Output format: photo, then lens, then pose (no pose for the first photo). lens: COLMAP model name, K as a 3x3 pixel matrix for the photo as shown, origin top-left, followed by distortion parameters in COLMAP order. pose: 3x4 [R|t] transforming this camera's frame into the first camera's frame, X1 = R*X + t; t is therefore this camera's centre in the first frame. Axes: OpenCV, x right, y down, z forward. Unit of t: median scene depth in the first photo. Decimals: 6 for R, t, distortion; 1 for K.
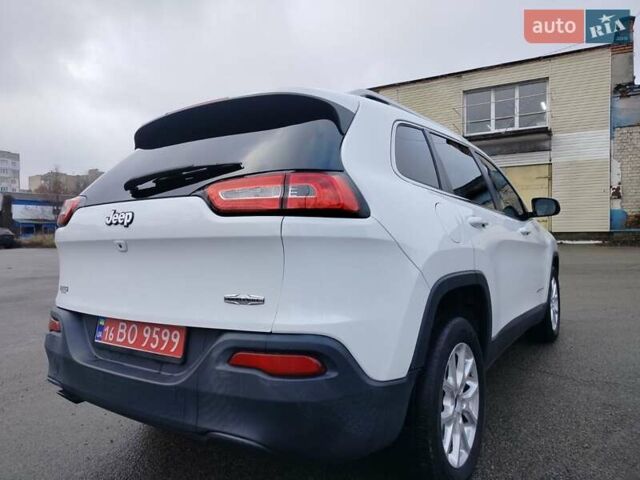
lens RADIAL K [[455.9, 0, 316.0], [0, 455.9, 239.9], [0, 0, 1]] dist [0.012596, 0.001798]
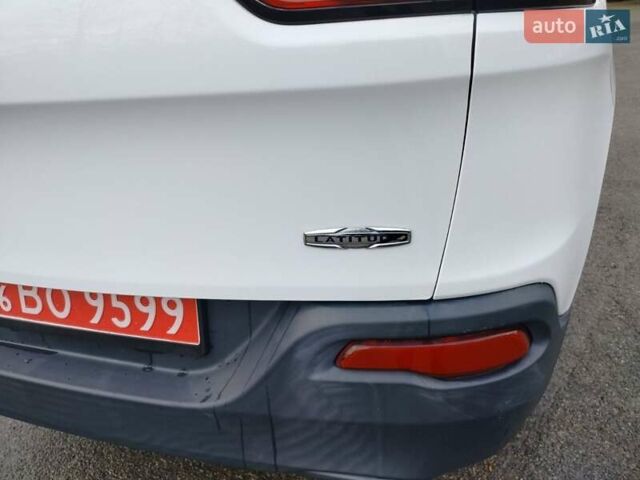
lens RADIAL K [[462.9, 0, 315.0], [0, 462.9, 244.0], [0, 0, 1]] dist [0.013181, -0.000983]
pose [[0.953753, -0.184897, 0.236999, -0.251255], [0.061856, 0.892290, 0.447205, -0.051256], [-0.294159, -0.411863, 0.862461, 0.527888]]
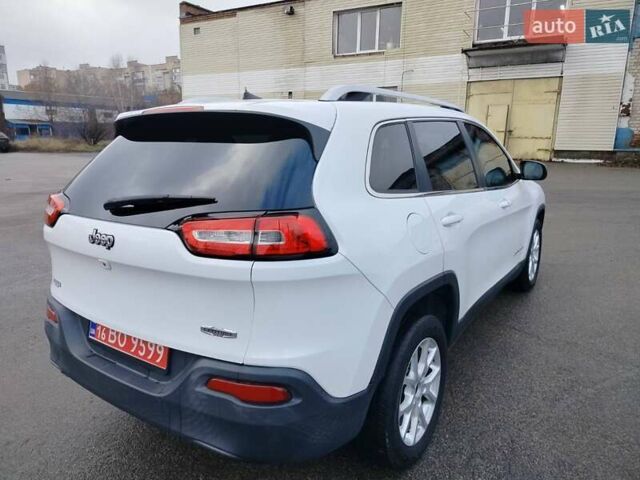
lens RADIAL K [[453.0, 0, 314.0], [0, 453.0, 237.4], [0, 0, 1]] dist [0.024523, -0.009945]
pose [[0.999857, 0.016682, -0.002744, 0.059093], [-0.015781, 0.979164, 0.202459, -0.264183], [0.006065, -0.202387, 0.979287, -0.019067]]
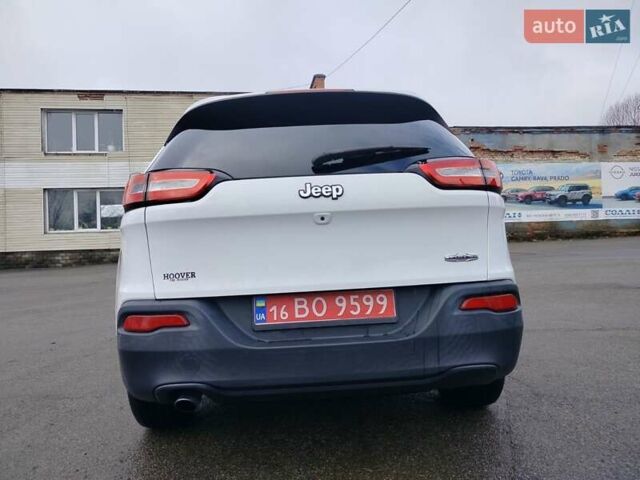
lens RADIAL K [[453.0, 0, 314.0], [0, 453.0, 237.4], [0, 0, 1]] dist [0.024523, -0.009945]
pose [[0.801225, -0.008477, 0.598304, -1.023124], [0.034174, 0.998916, -0.031611, 0.085342], [-0.597387, 0.045774, 0.800646, 0.203840]]
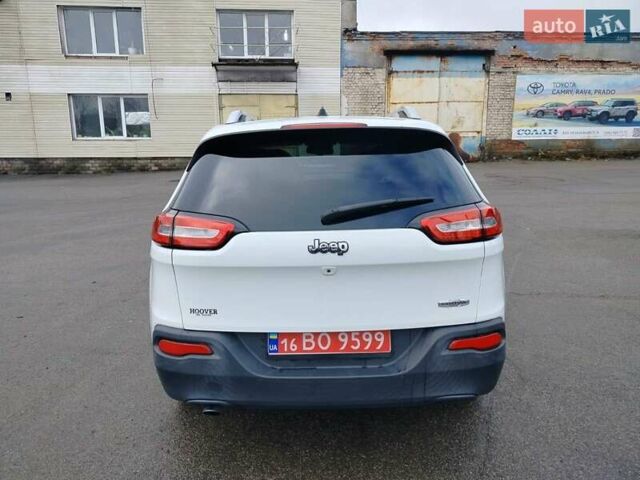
lens RADIAL K [[452.5, 0, 317.3], [0, 452.5, 237.2], [0, 0, 1]] dist [0.022675, -0.005501]
pose [[0.830284, -0.107567, 0.546862, -1.031897], [0.007369, 0.983231, 0.182213, -0.267367], [-0.557292, -0.147259, 0.817154, 0.112146]]
